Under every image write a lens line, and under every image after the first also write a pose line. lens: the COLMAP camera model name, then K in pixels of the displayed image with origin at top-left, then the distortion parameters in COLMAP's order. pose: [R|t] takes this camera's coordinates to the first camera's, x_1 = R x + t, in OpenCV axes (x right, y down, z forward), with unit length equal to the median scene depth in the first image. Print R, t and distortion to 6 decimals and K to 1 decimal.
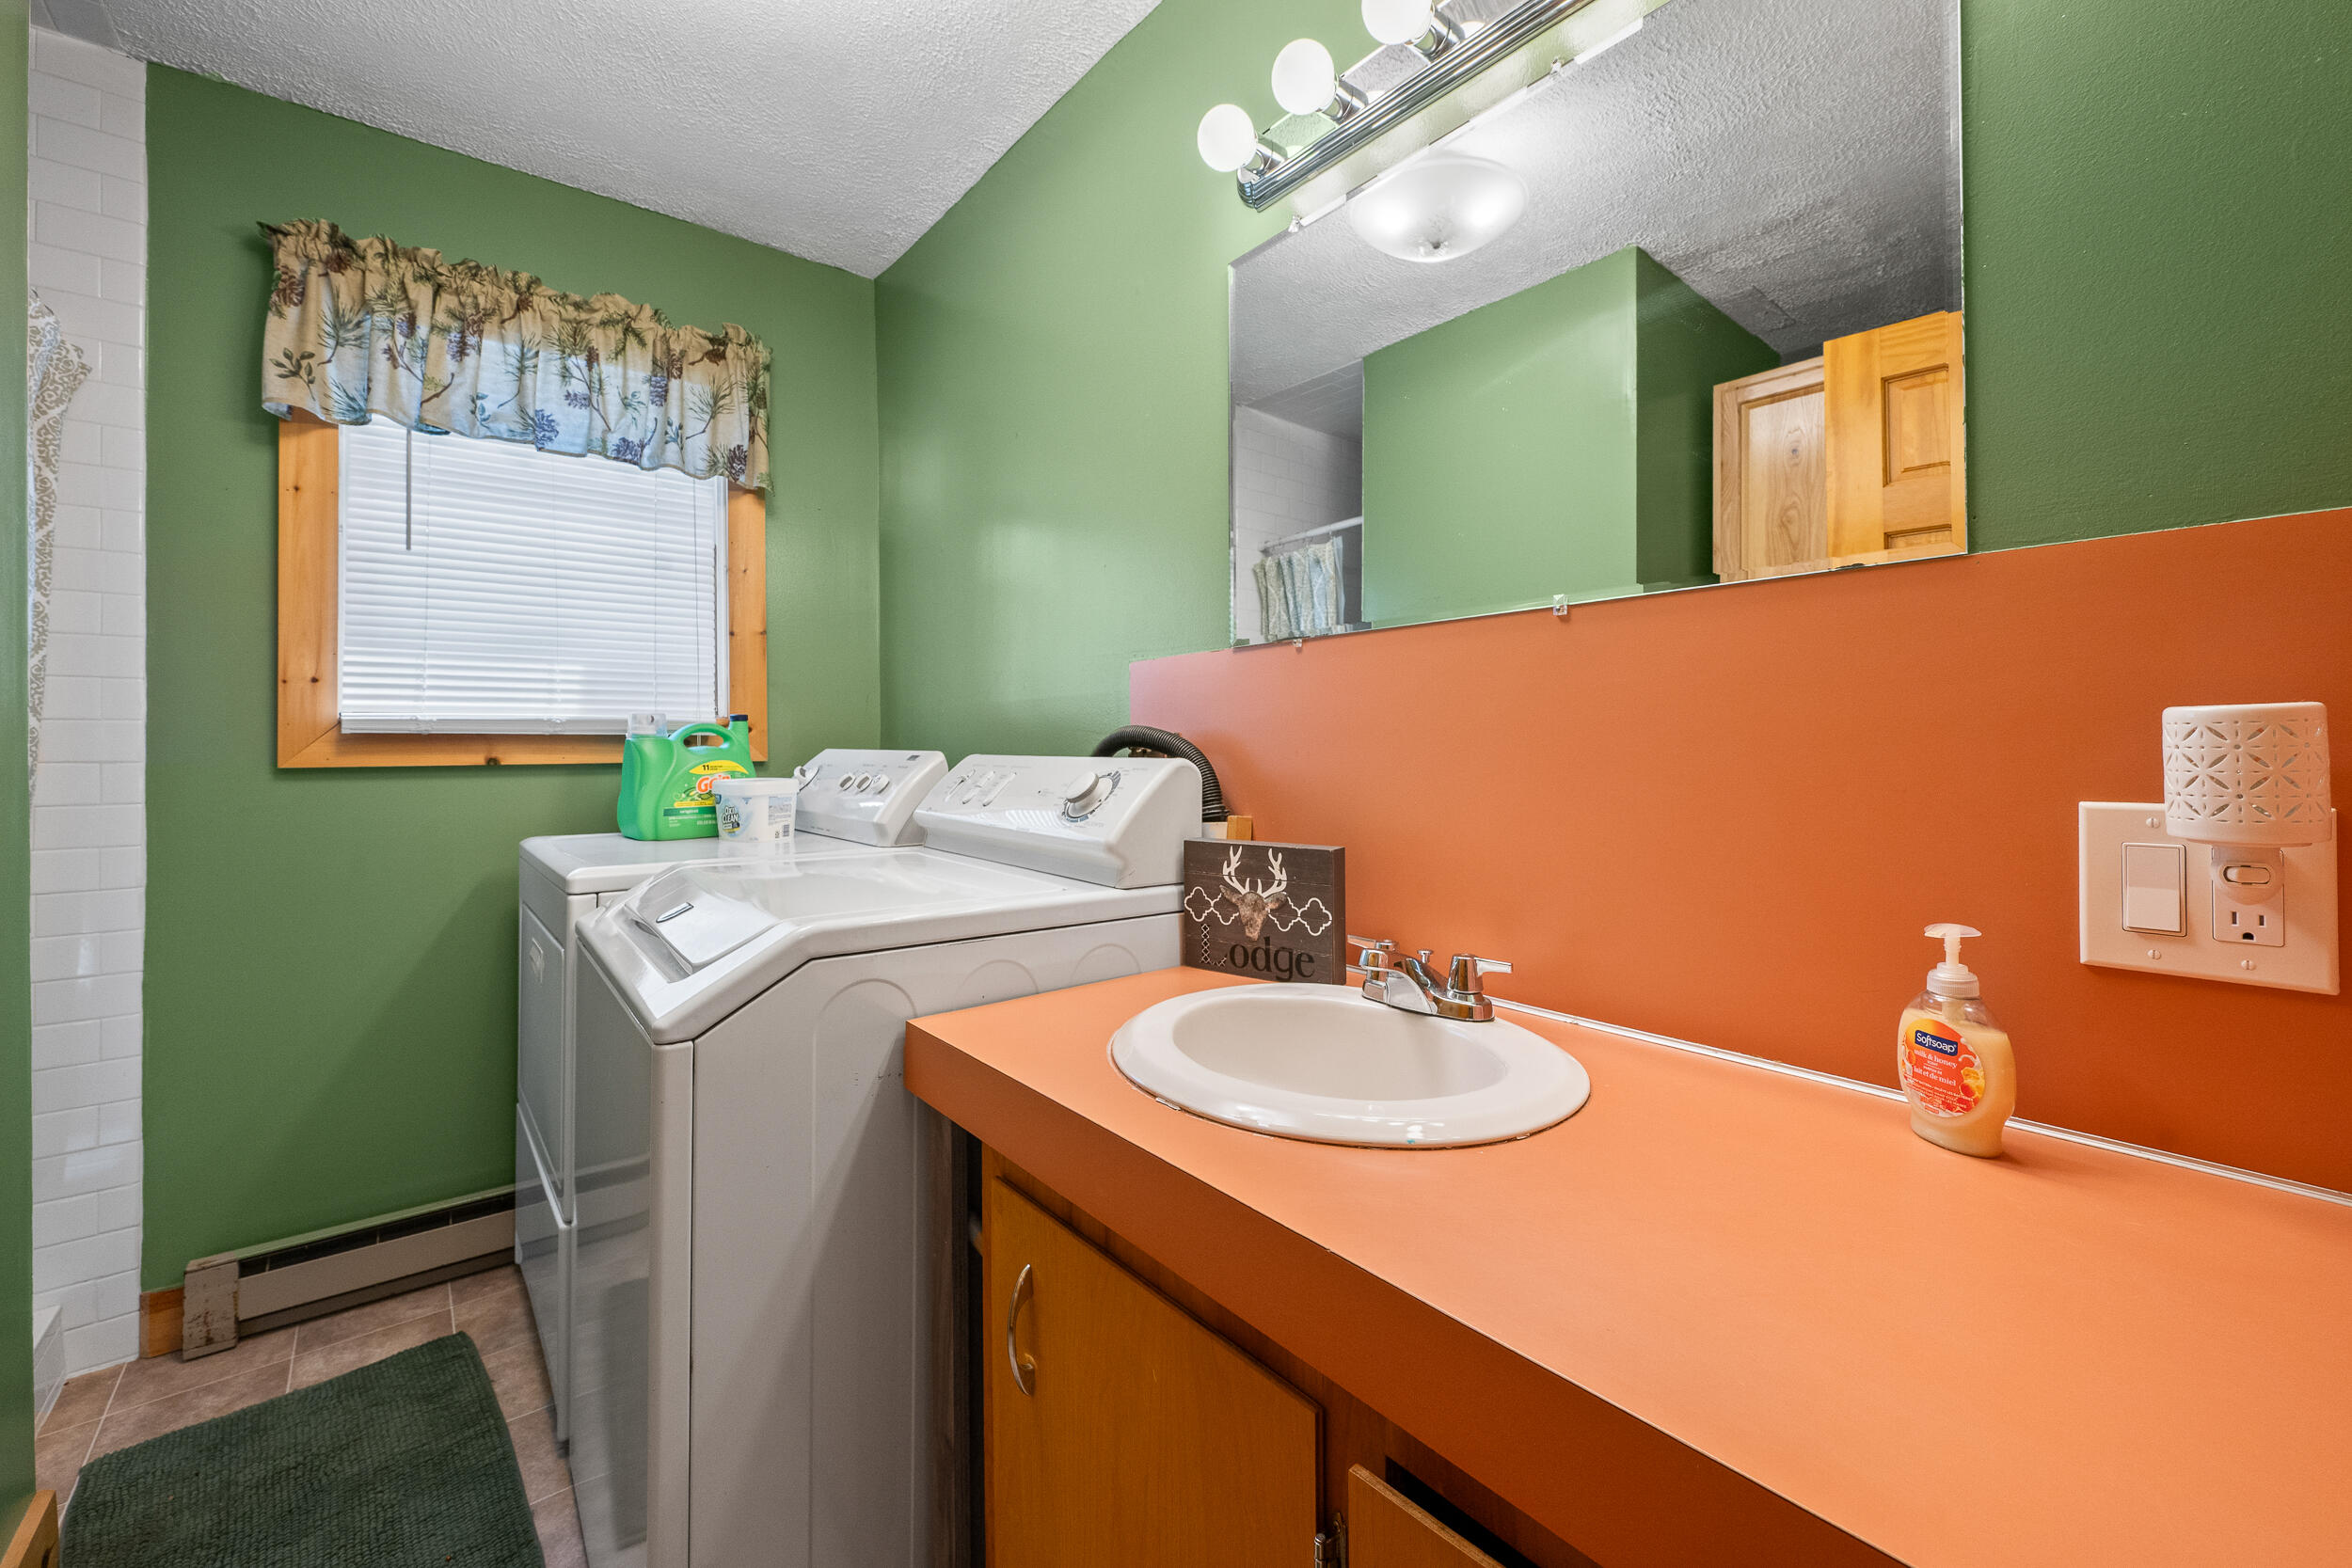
lens RADIAL K [[924.4, 0, 1164.8], [0, 924.4, 738.1], [0, 0, 1]] dist [-0.000454, 0.000372]
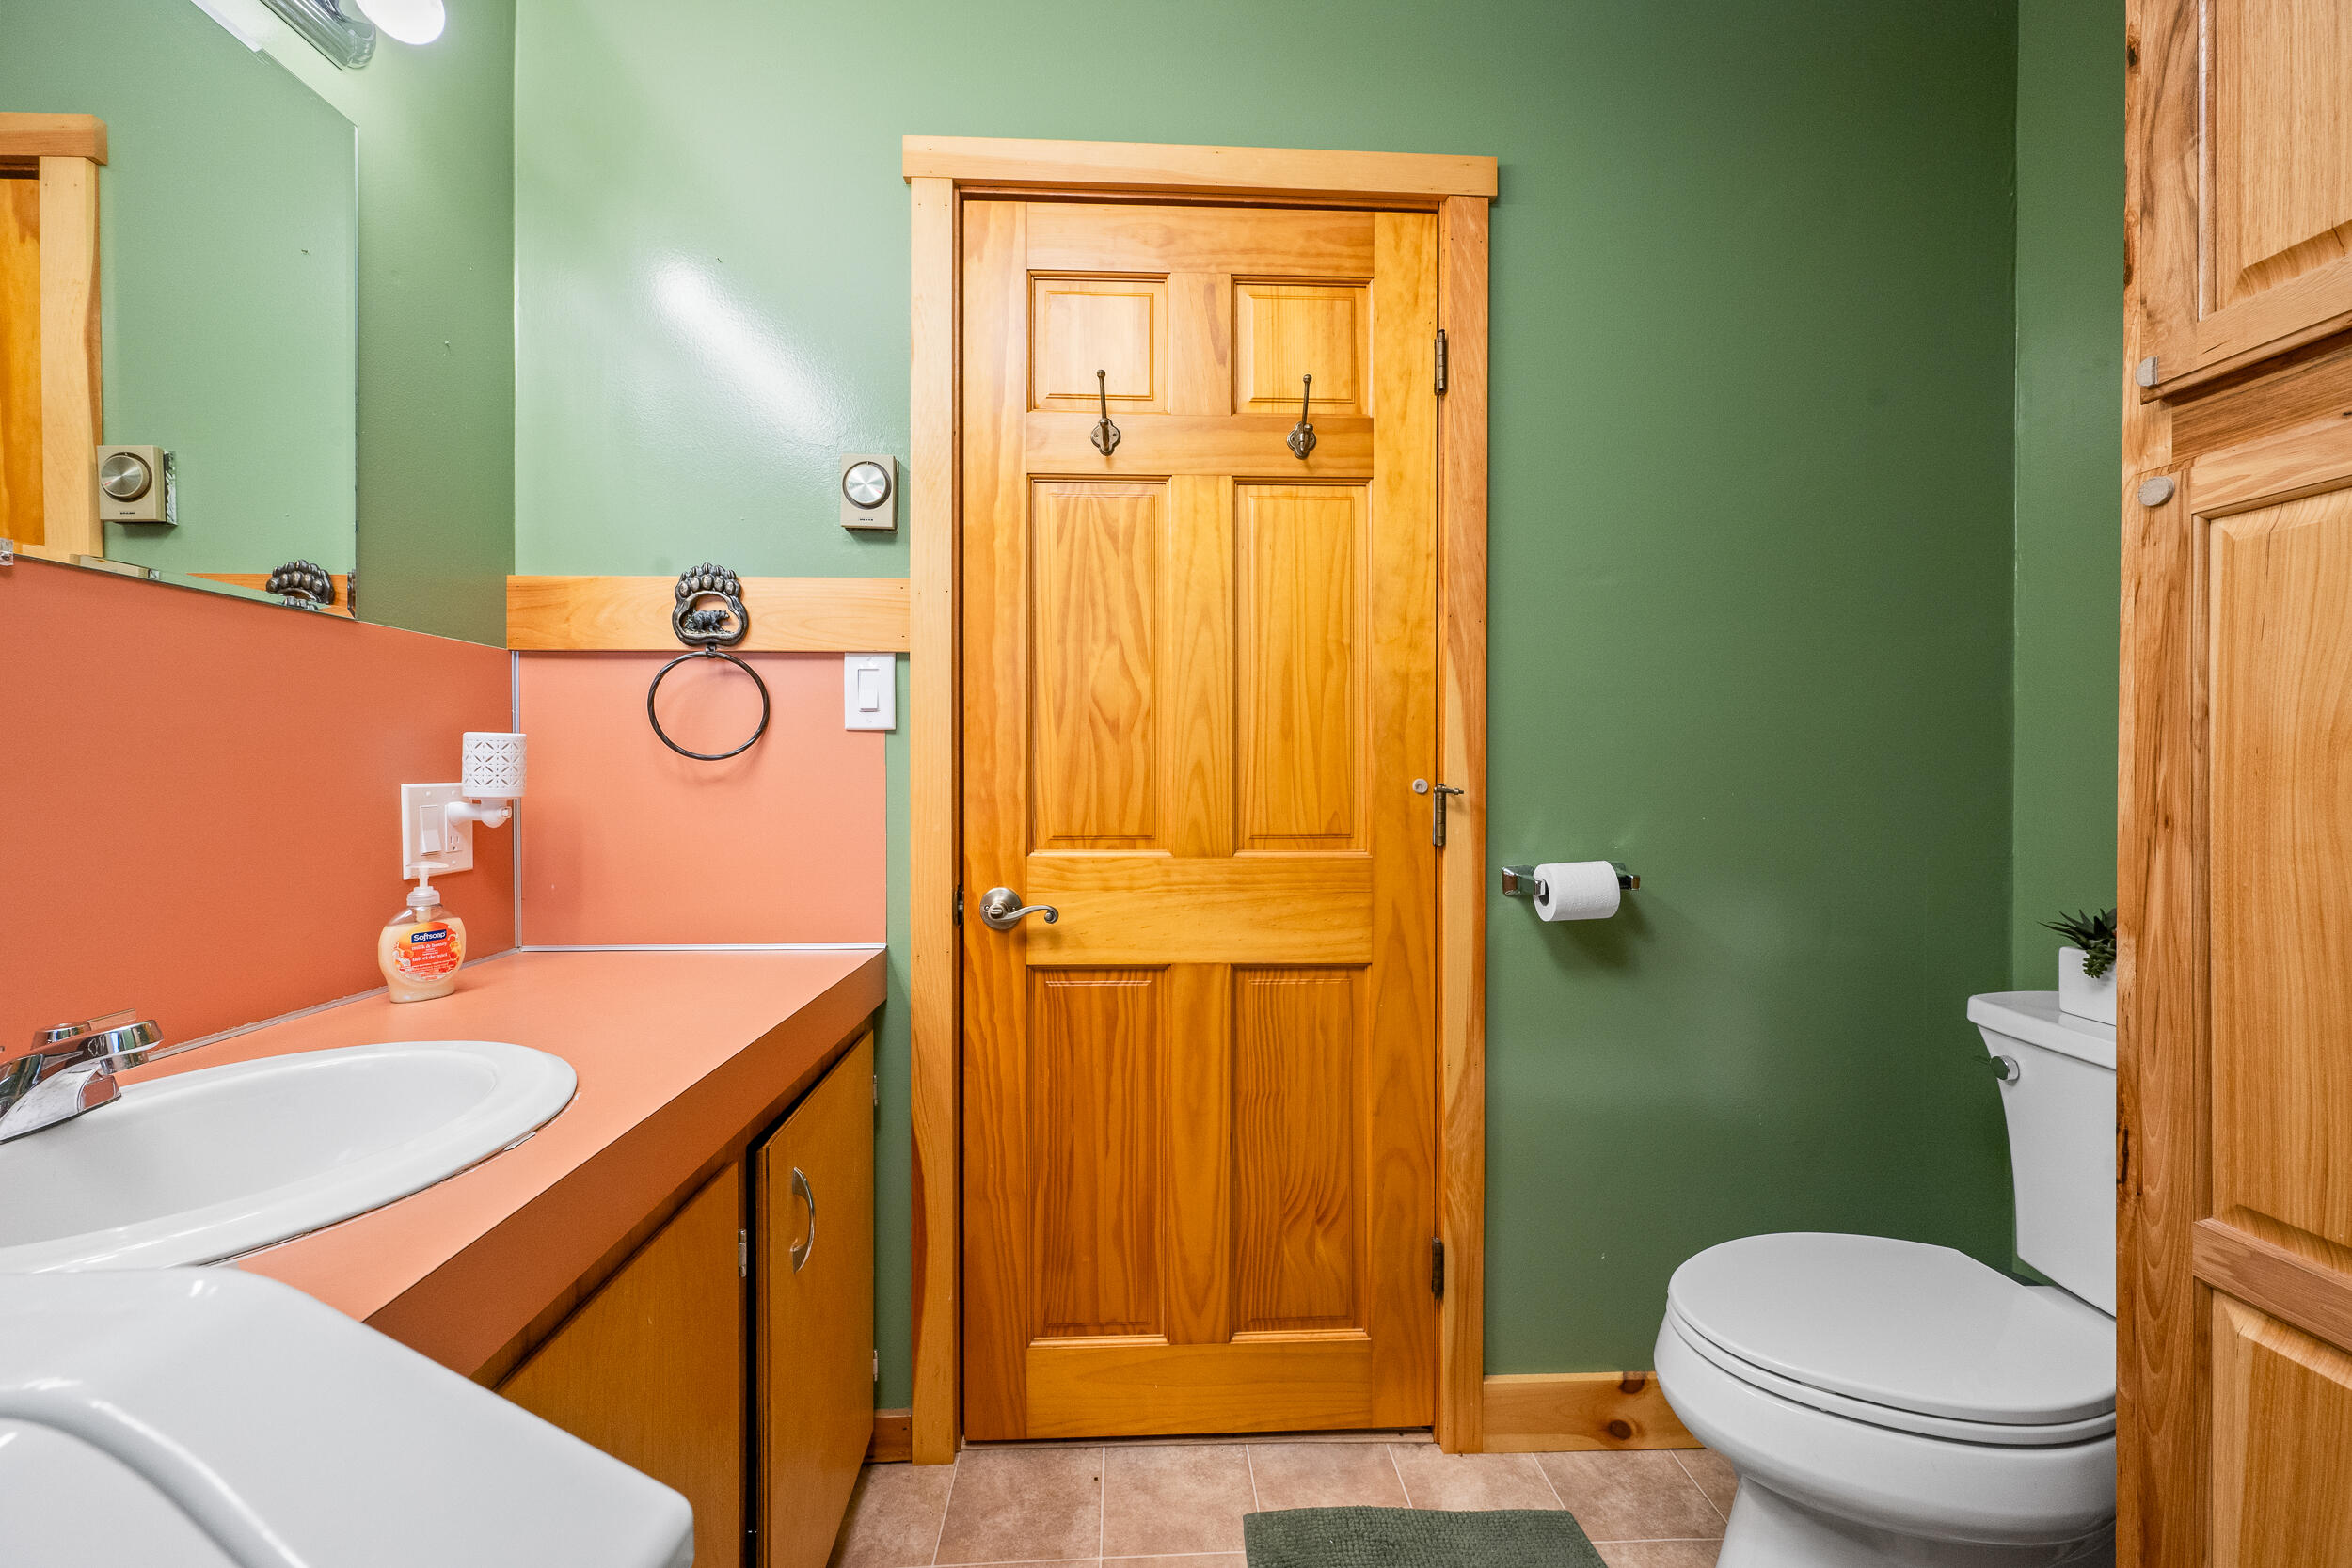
lens RADIAL K [[924.4, 0, 1181.2], [0, 924.4, 765.3], [0, 0, 1]] dist [-0.000454, 0.000372]
pose [[-0.792656, 0.003184, 0.609661, -1.206756], [-0.001537, 0.999973, -0.007221, 0.044439], [-0.609667, -0.006661, -0.792629, 1.523499]]
